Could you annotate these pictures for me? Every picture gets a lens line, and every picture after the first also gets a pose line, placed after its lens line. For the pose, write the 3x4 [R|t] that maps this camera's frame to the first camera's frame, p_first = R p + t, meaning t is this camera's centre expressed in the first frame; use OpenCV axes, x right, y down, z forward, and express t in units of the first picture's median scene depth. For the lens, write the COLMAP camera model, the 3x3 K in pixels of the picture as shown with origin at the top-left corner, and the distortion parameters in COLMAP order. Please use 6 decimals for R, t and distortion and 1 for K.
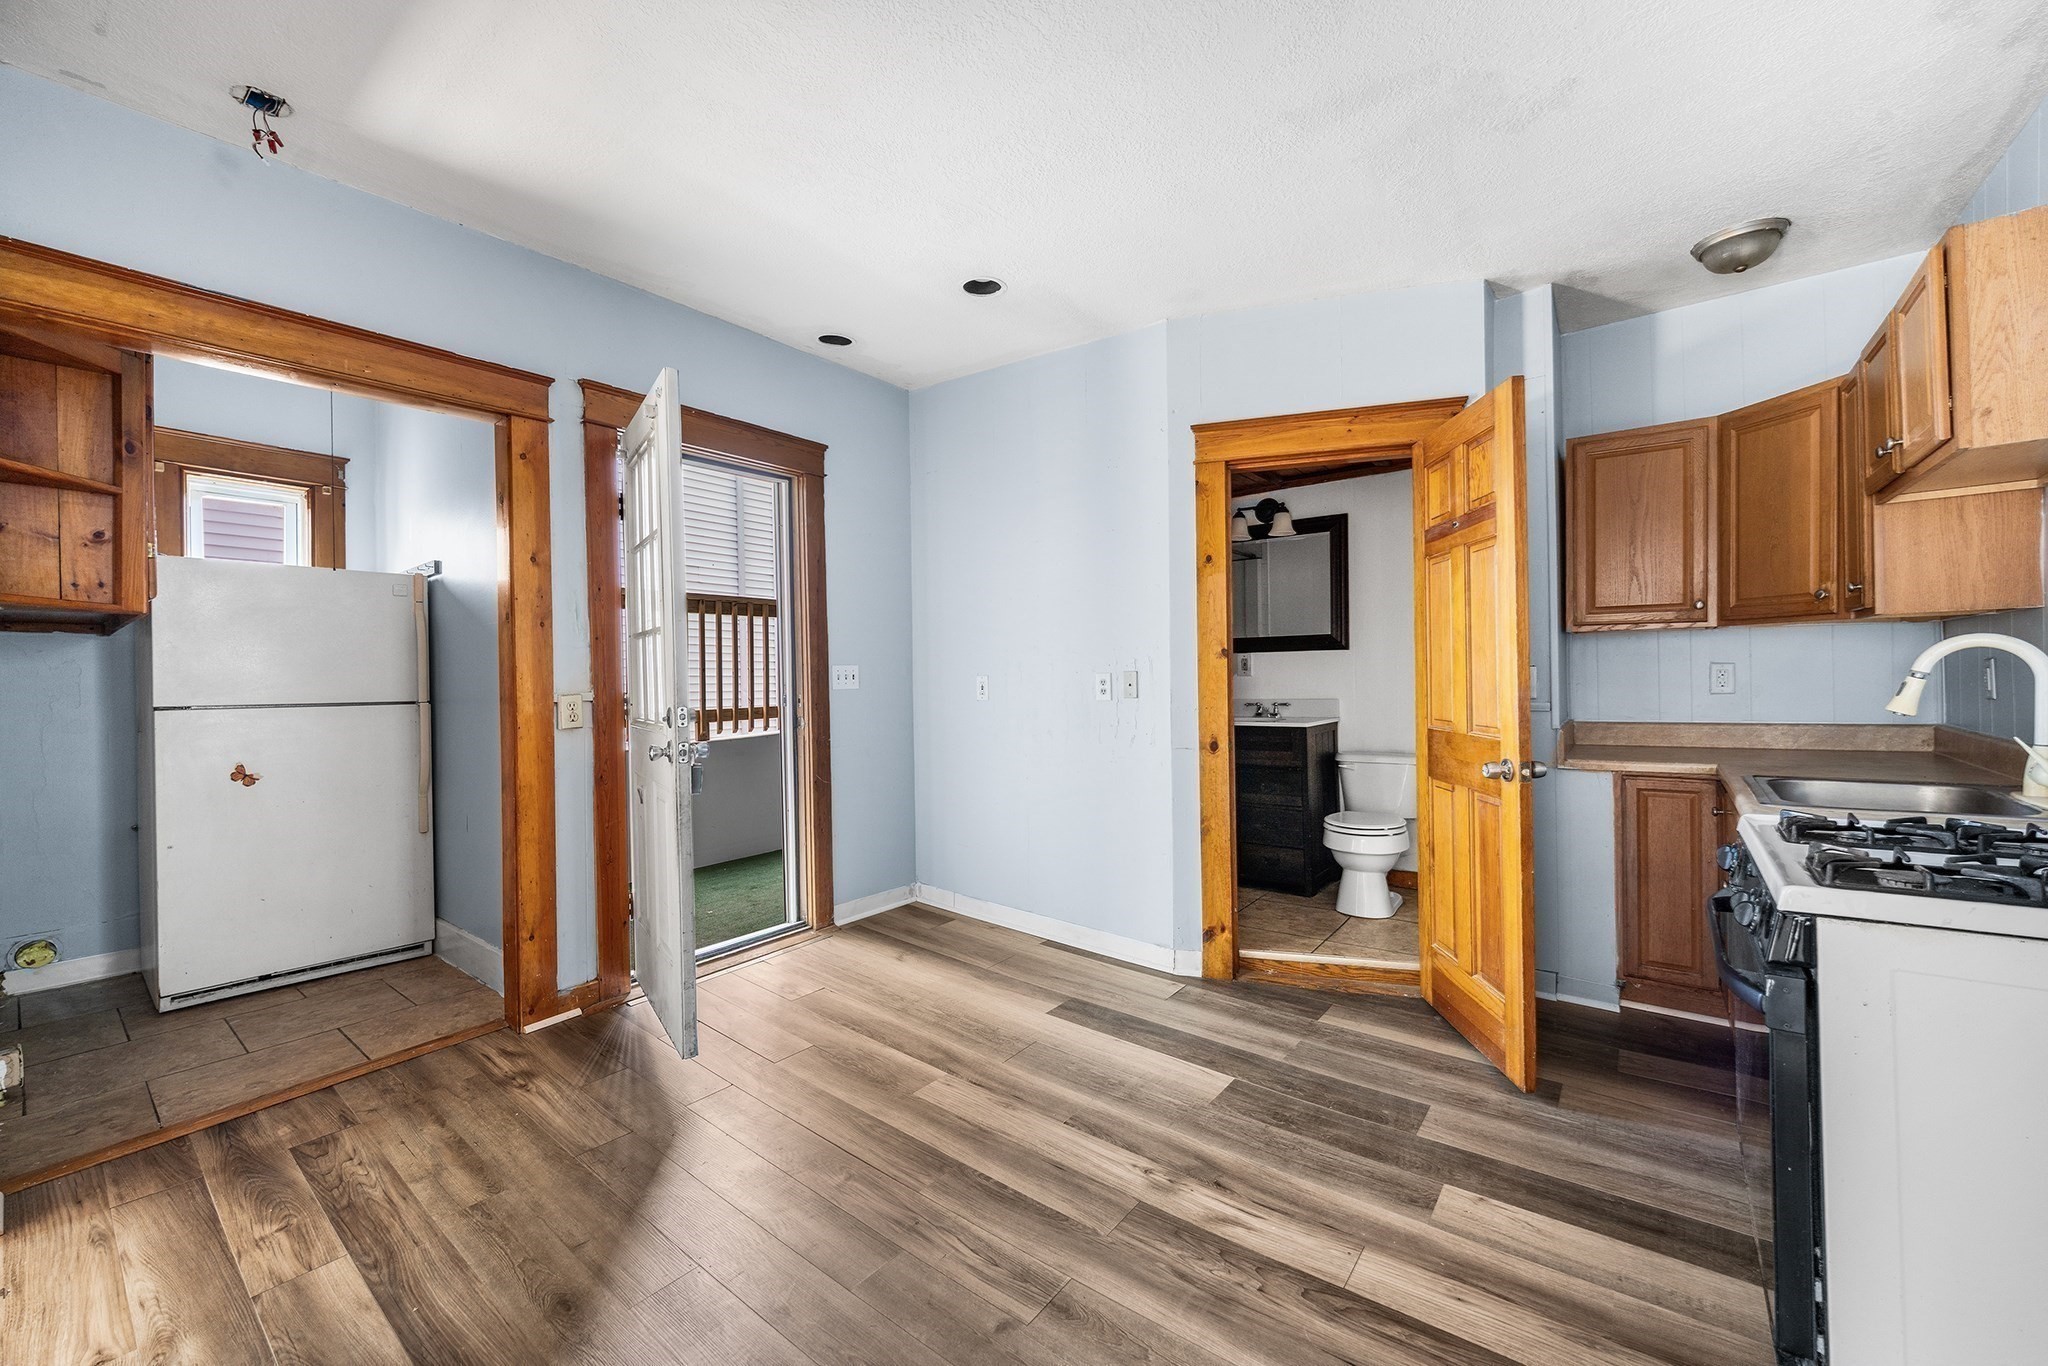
lens RADIAL K [[811.7, 0, 1018.9], [0, 811.7, 678.2], [0, 0, 1]] dist [0.000272, 0.000026]
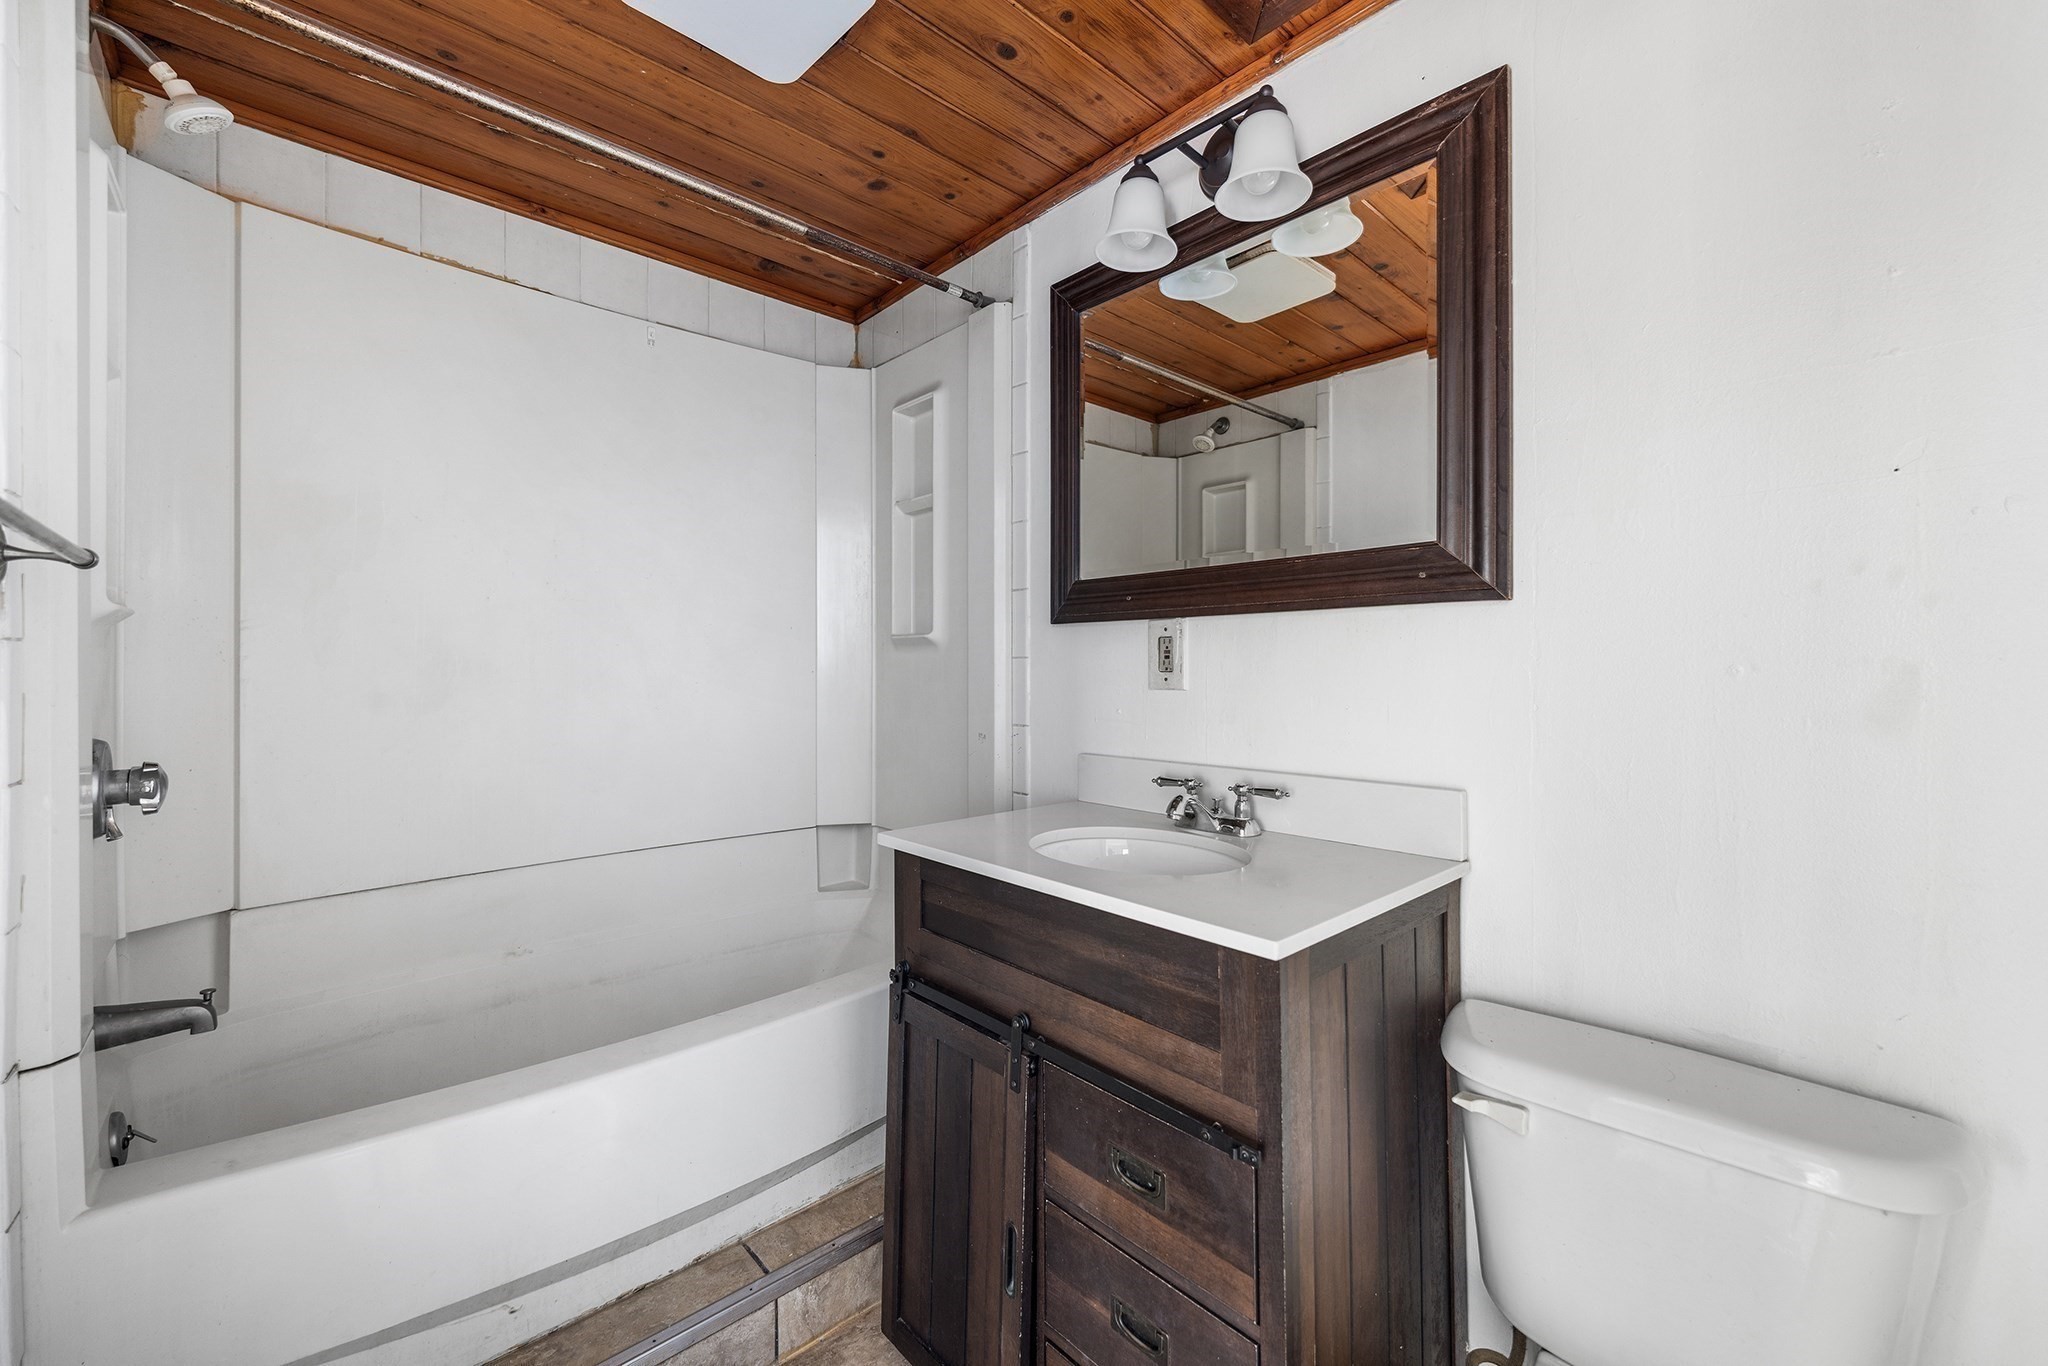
lens RADIAL K [[811.7, 0, 1025.9], [0, 811.7, 671.8], [0, 0, 1]] dist [0.000272, 0.000026]
pose [[0.986595, 0.011753, -0.162763, 0.298289], [-0.011496, 0.999931, 0.002520, -0.010598], [0.162781, -0.000615, 0.986662, 0.723782]]
